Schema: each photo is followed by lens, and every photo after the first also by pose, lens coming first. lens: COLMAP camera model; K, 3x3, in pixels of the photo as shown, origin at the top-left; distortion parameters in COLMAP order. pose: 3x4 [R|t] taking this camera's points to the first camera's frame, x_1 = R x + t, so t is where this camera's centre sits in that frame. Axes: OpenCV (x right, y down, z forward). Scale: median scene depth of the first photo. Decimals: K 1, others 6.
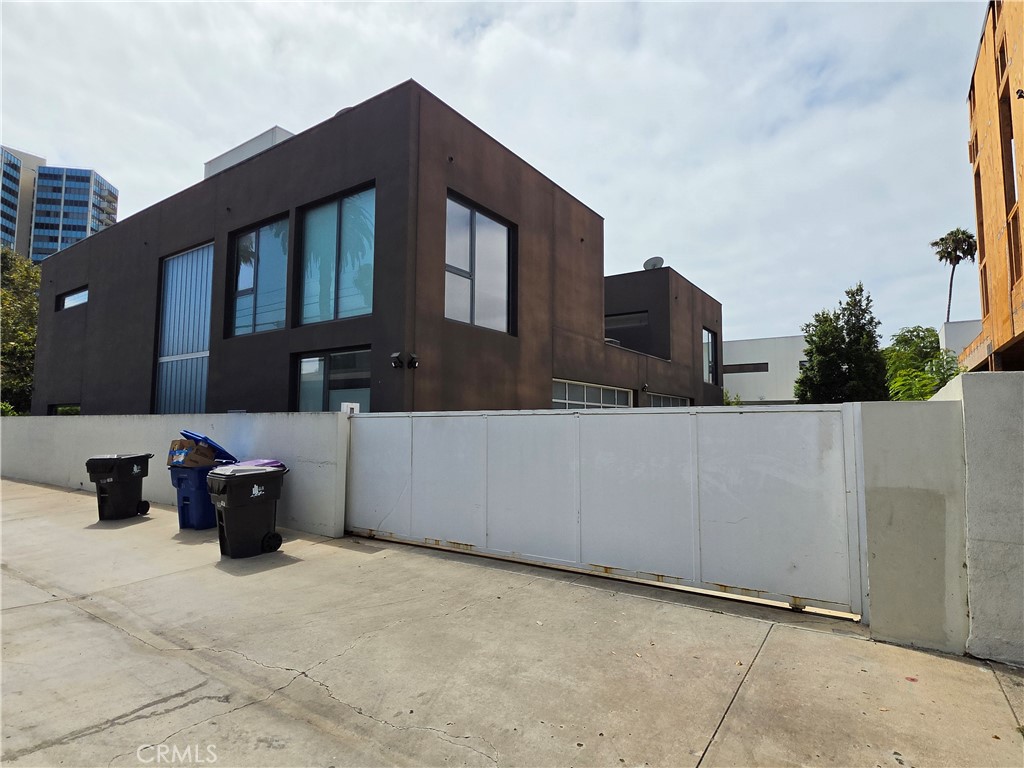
lens RADIAL K [[571.9, 0, 510.0], [0, 571.9, 381.4], [0, 0, 1]] dist [-0.023328, -0.000456]
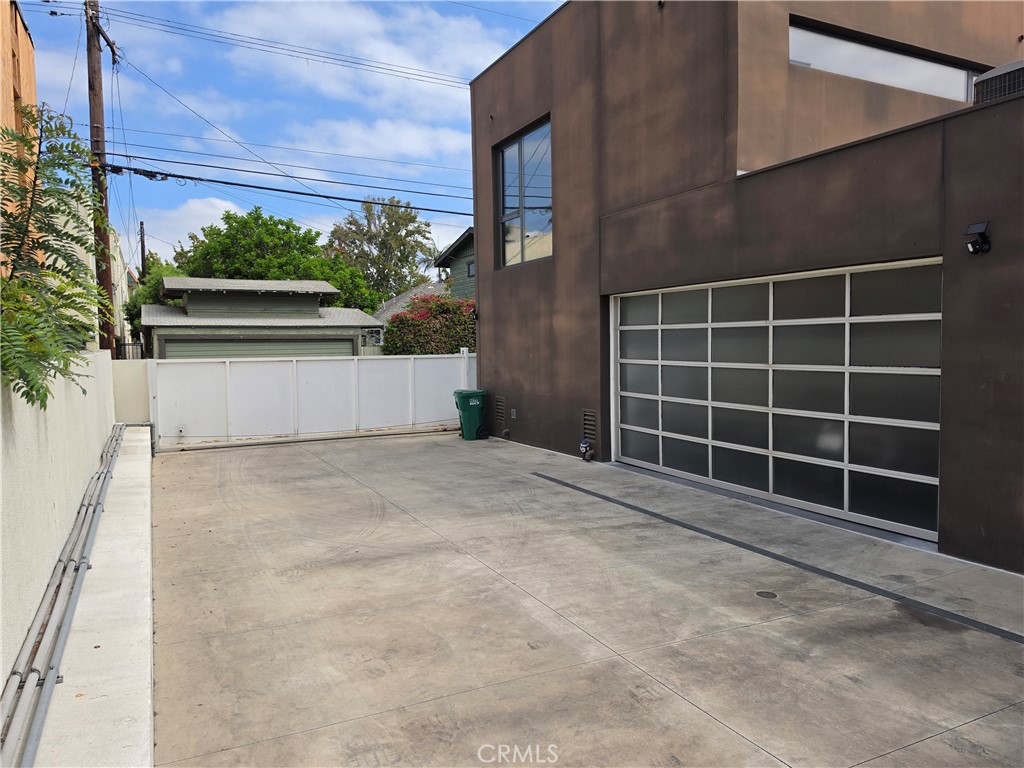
lens RADIAL K [[714.6, 0, 511.6], [0, 714.6, 384.0], [0, 0, 1]] dist [0.008064, 0.001327]
pose [[-0.473619, 0.052760, -0.879148, 0.843841], [0.087263, 0.996103, 0.012768, 0.072592], [0.876396, -0.070670, -0.476378, 1.293172]]
